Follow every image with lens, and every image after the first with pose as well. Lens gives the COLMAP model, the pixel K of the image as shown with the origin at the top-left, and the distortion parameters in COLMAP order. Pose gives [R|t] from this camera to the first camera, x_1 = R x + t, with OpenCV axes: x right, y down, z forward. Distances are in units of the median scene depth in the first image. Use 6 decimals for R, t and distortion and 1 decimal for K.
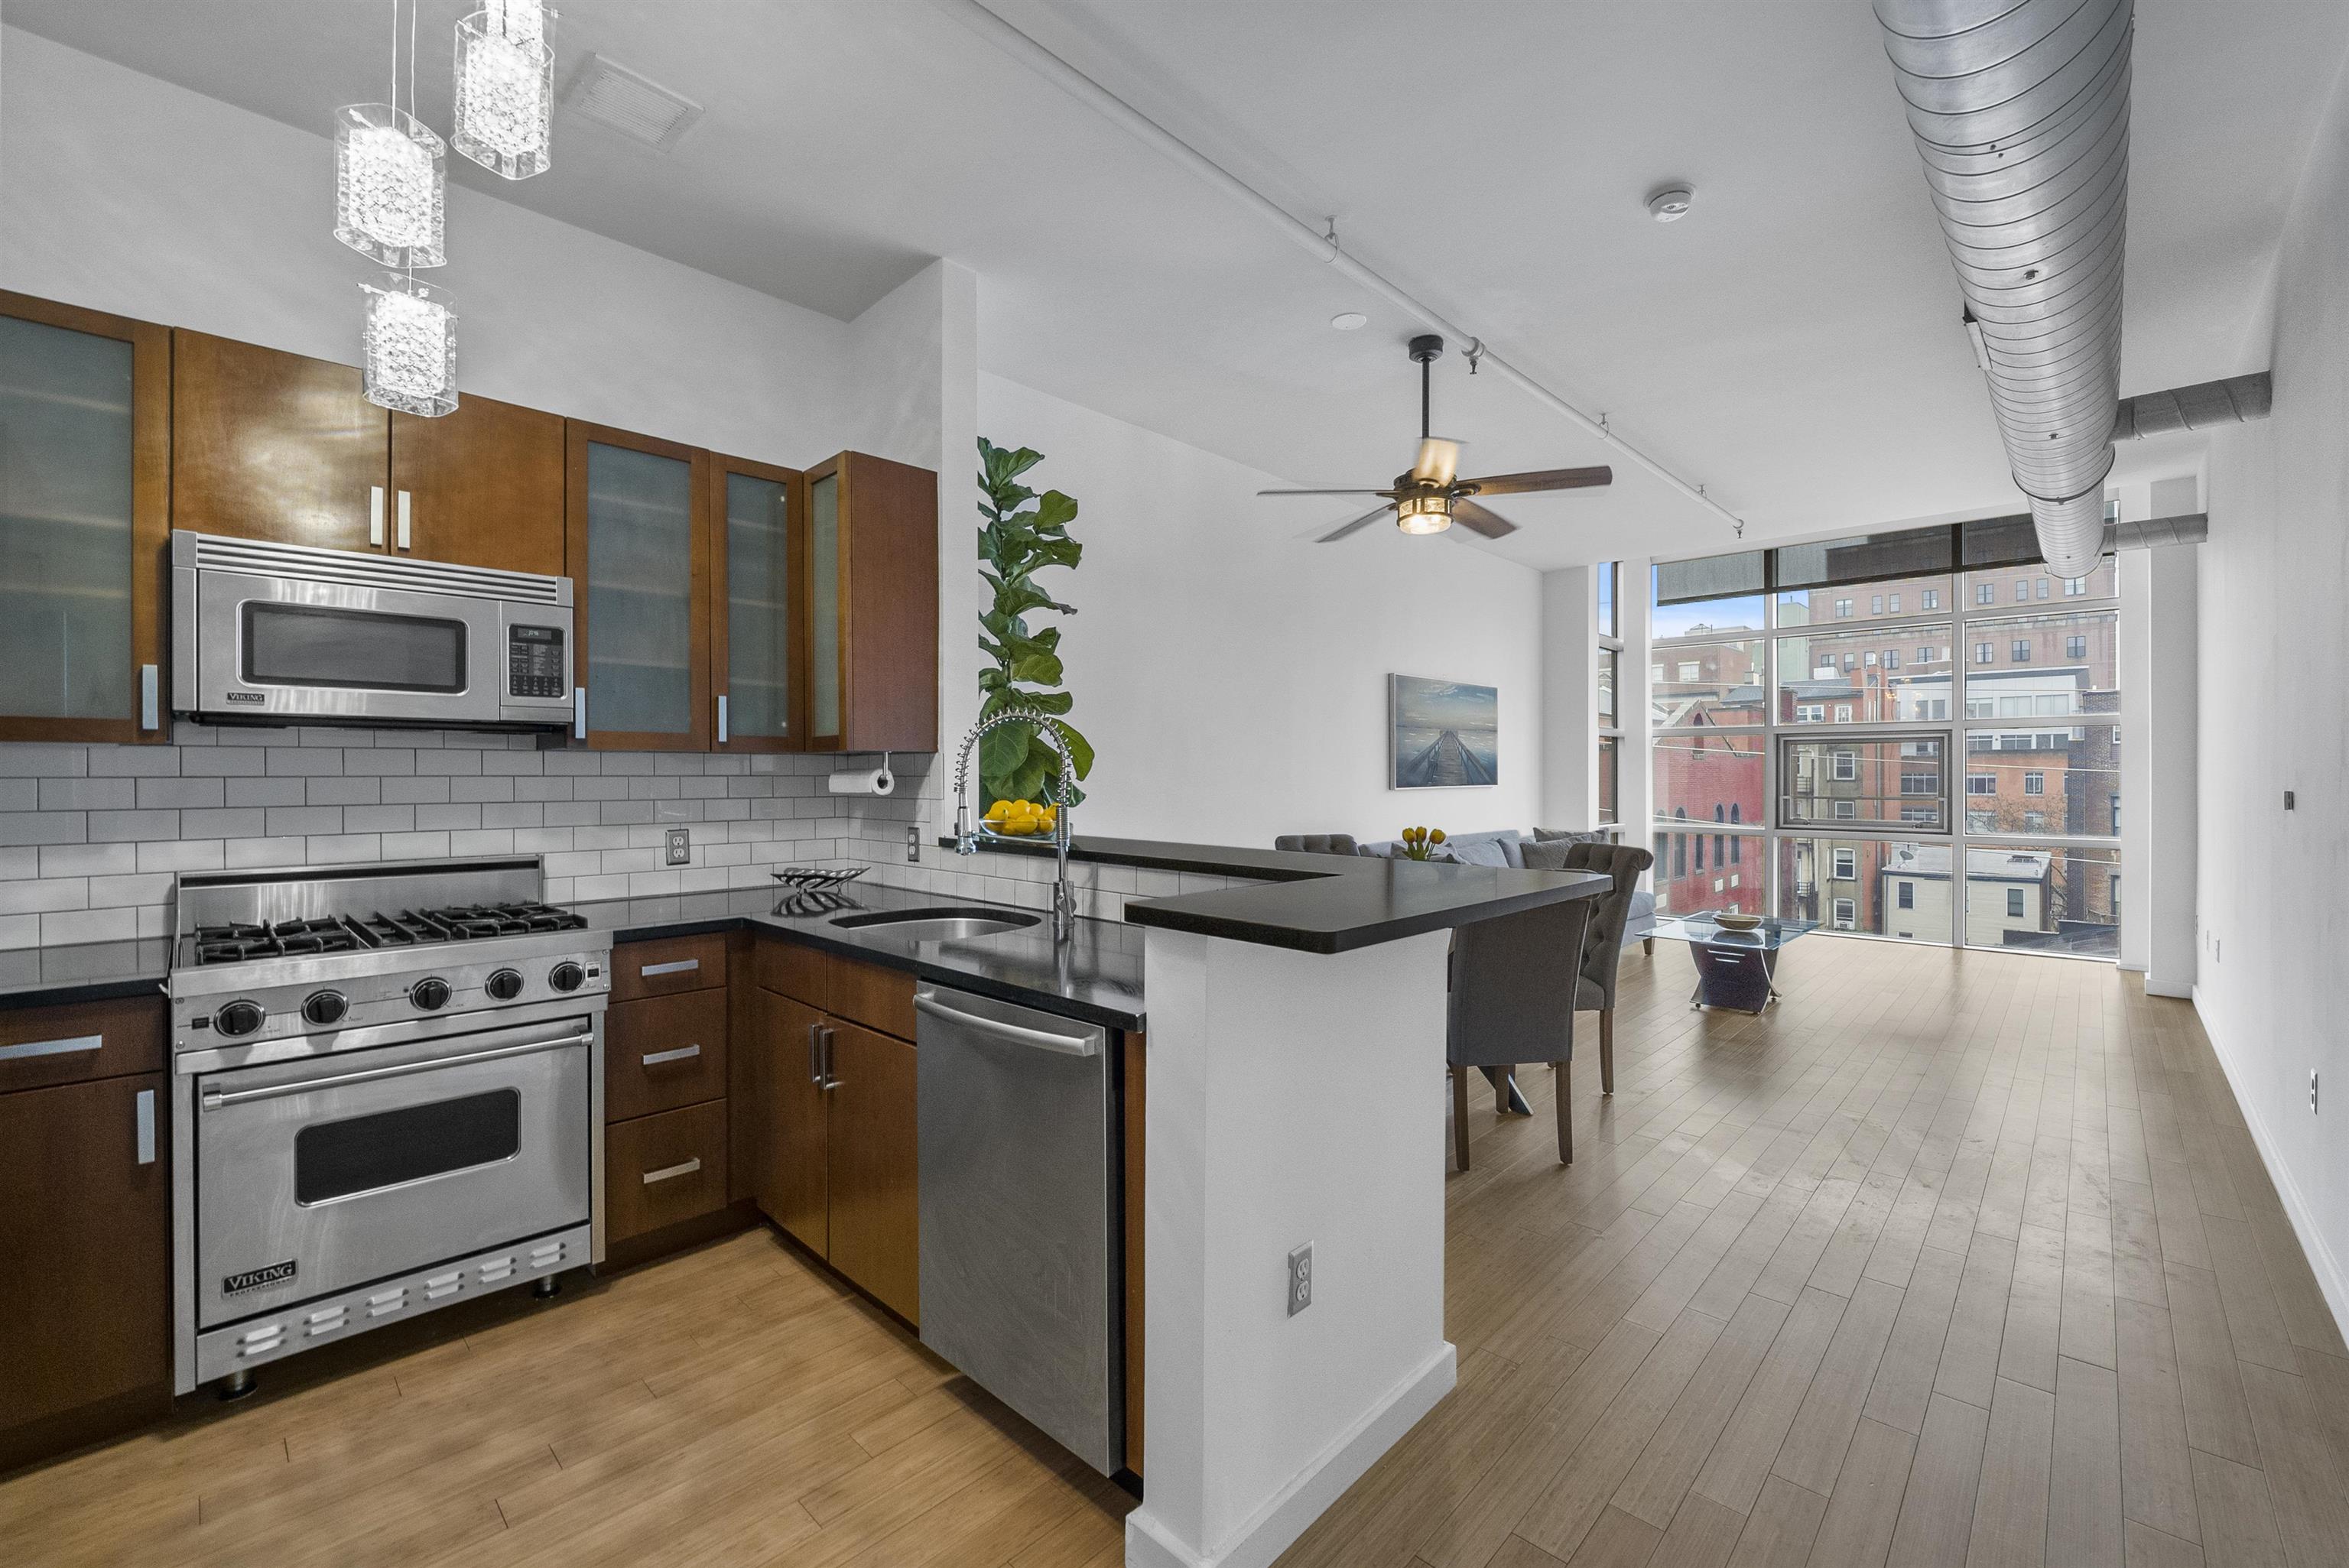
lens RADIAL K [[963.2, 0, 1174.3], [0, 963.2, 773.3], [0, 0, 1]] dist [-0.009226, 0.000098]
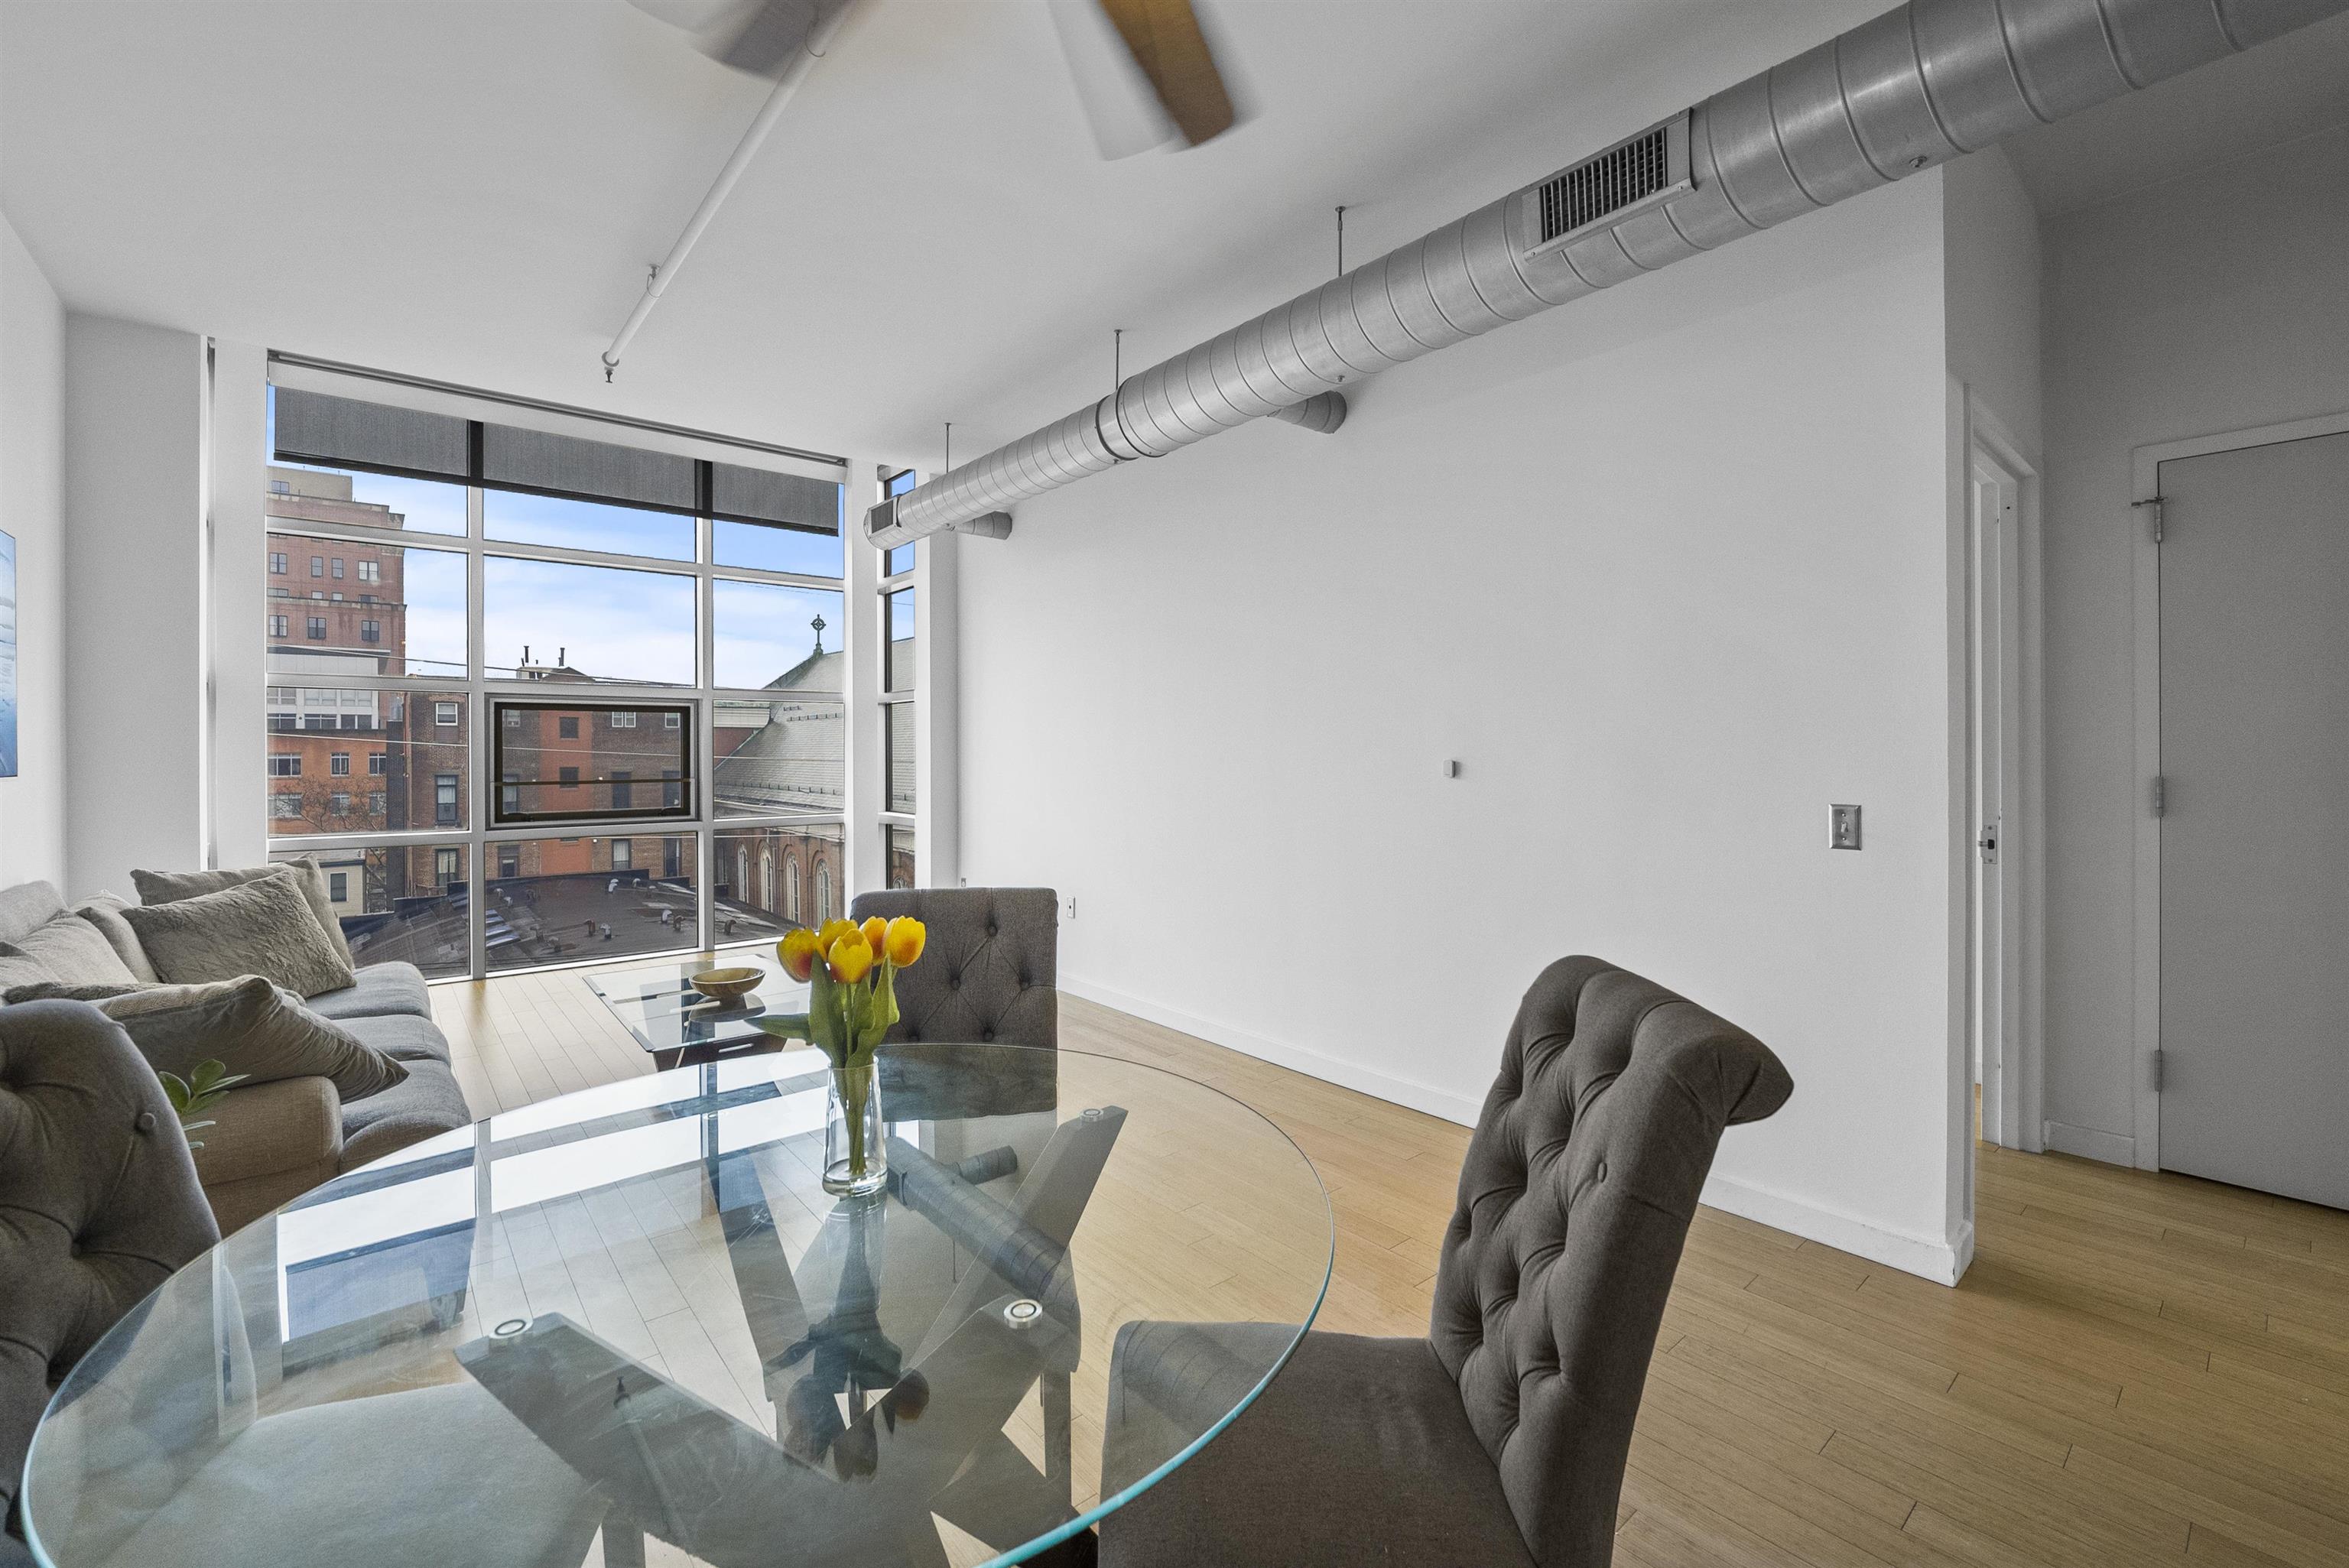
lens RADIAL K [[963.2, 0, 1191.9], [0, 963.2, 748.0], [0, 0, 1]] dist [-0.009226, 0.000098]
pose [[0.096144, 0.001980, 0.995366, -0.012119], [0.004159, 0.999988, -0.002390, 0.002096], [-0.995359, 0.004370, 0.096134, 0.424431]]
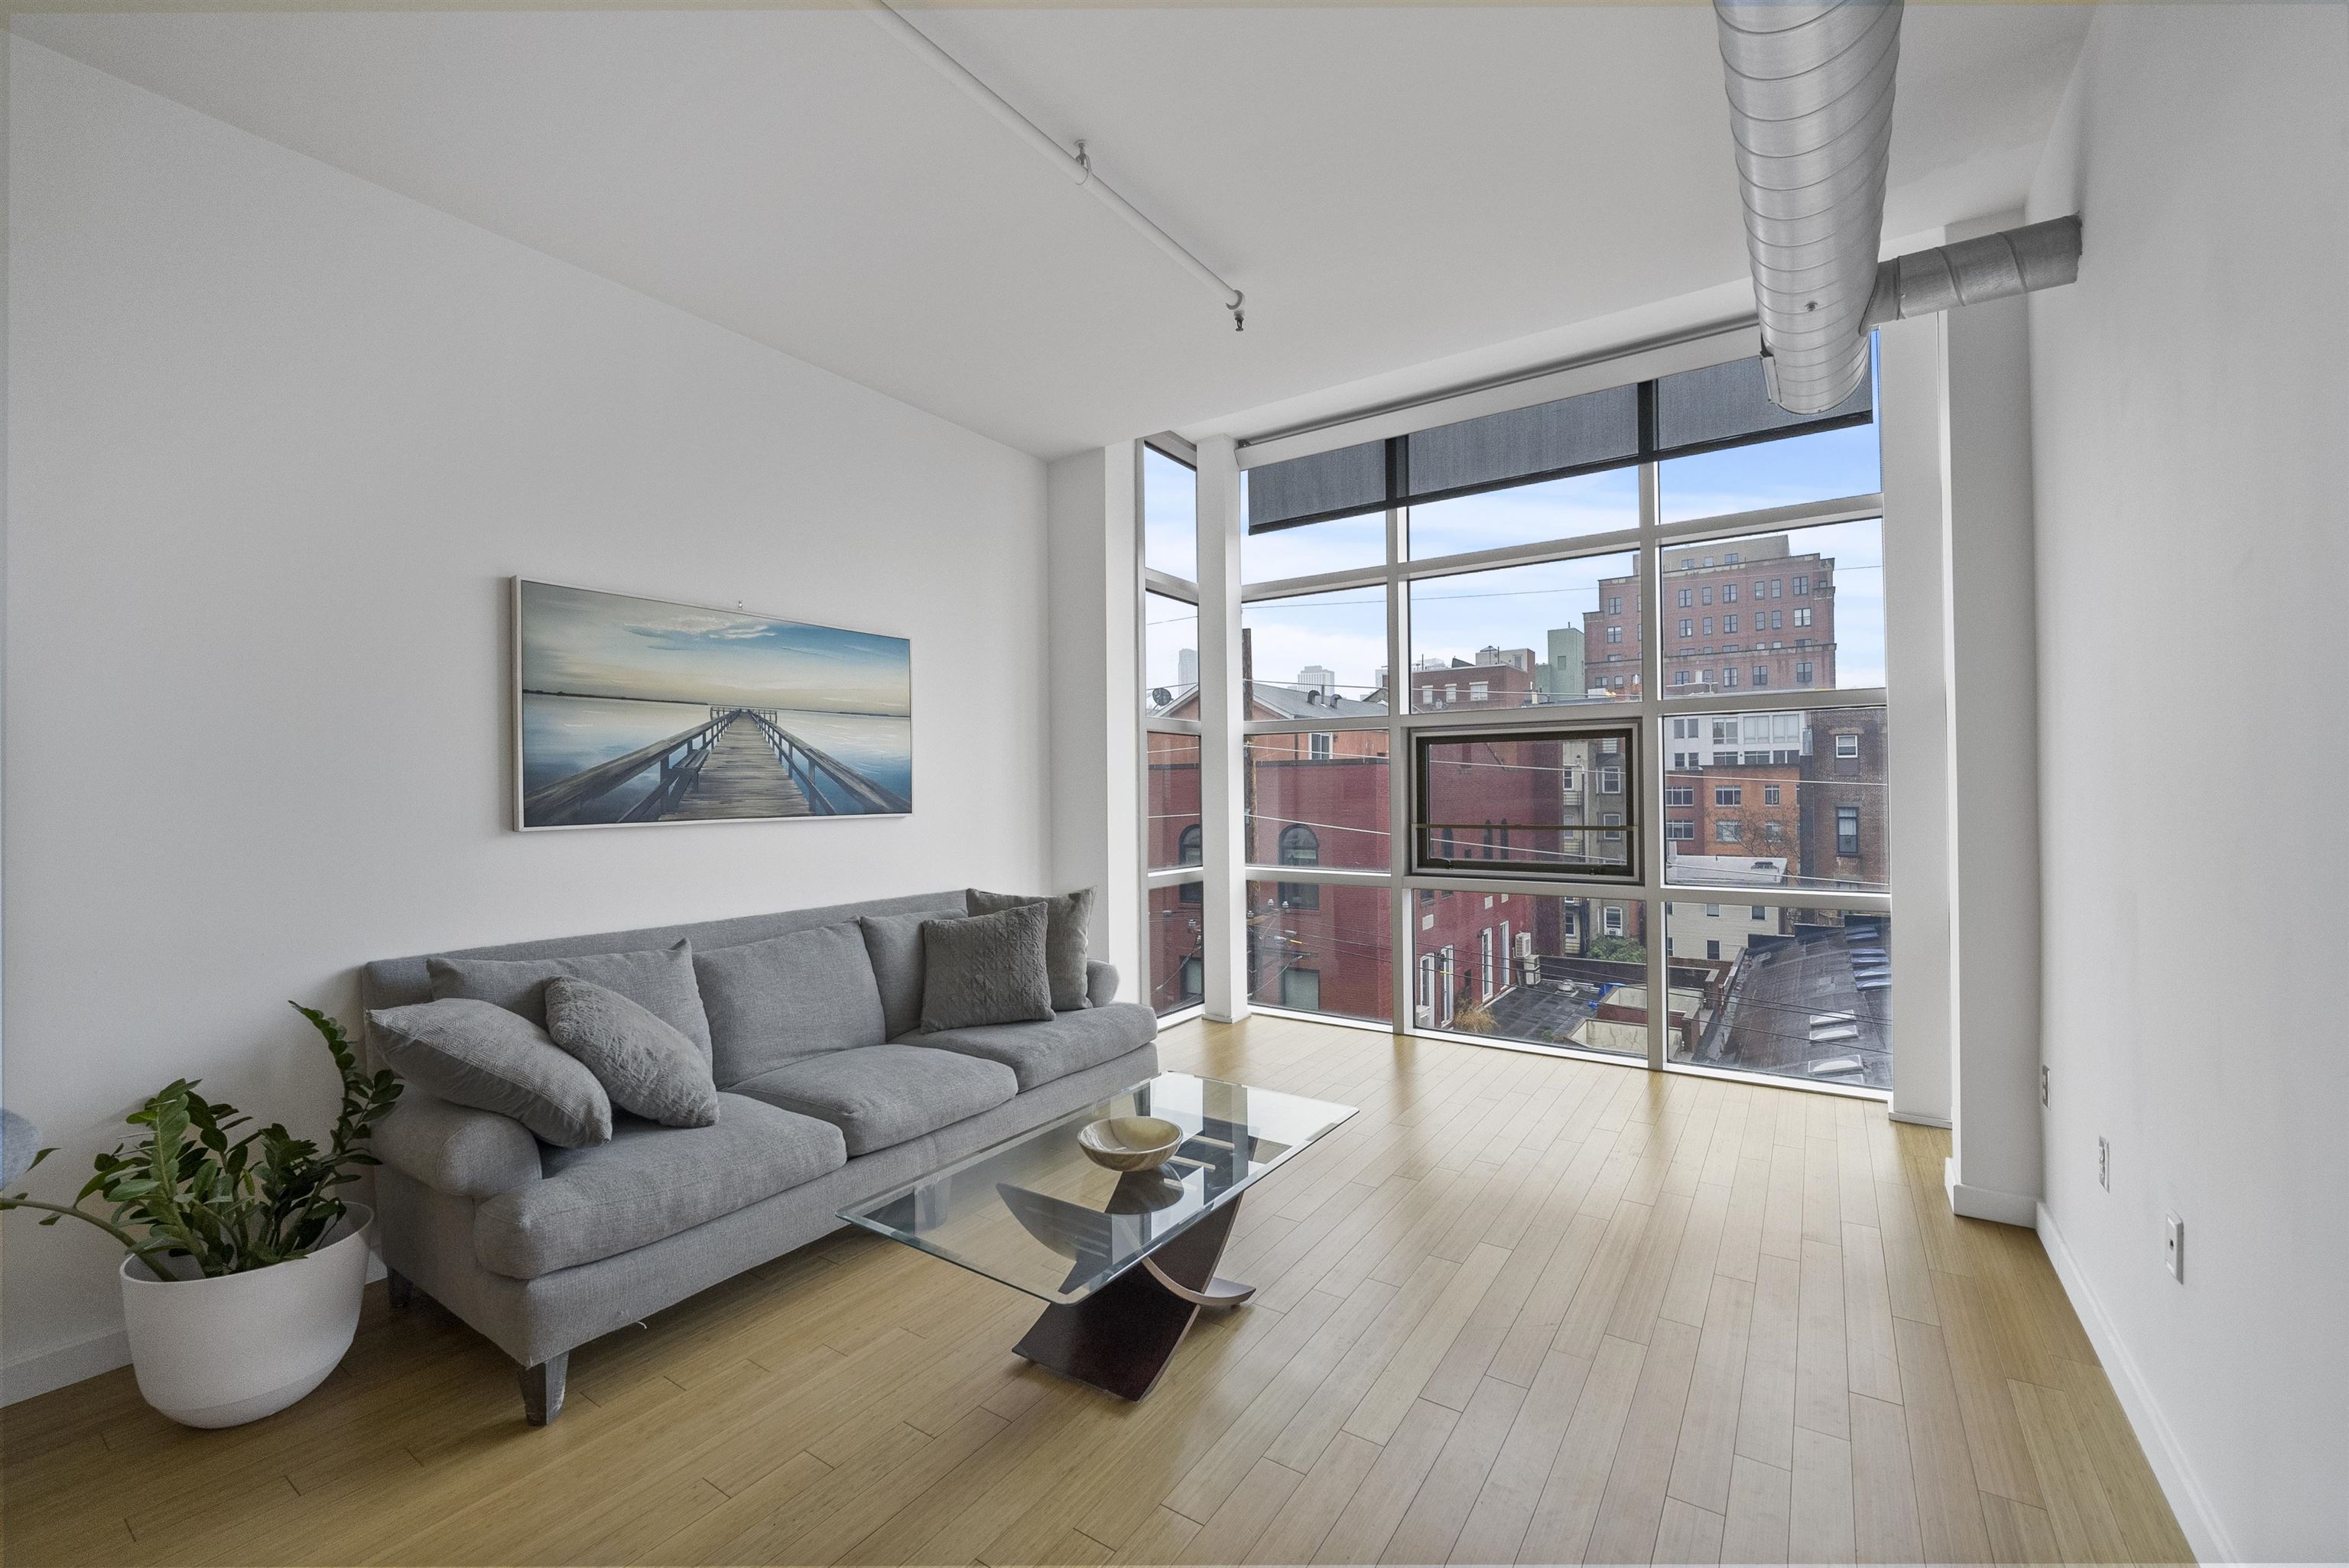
lens RADIAL K [[963.2, 0, 1156.6], [0, 963.2, 786.3], [0, 0, 1]] dist [-0.009226, 0.000098]
pose [[0.986901, -0.007562, 0.161151, 0.356552], [0.008495, 0.999951, -0.005099, 0.000269], [-0.161105, 0.006401, 0.986917, 0.388557]]
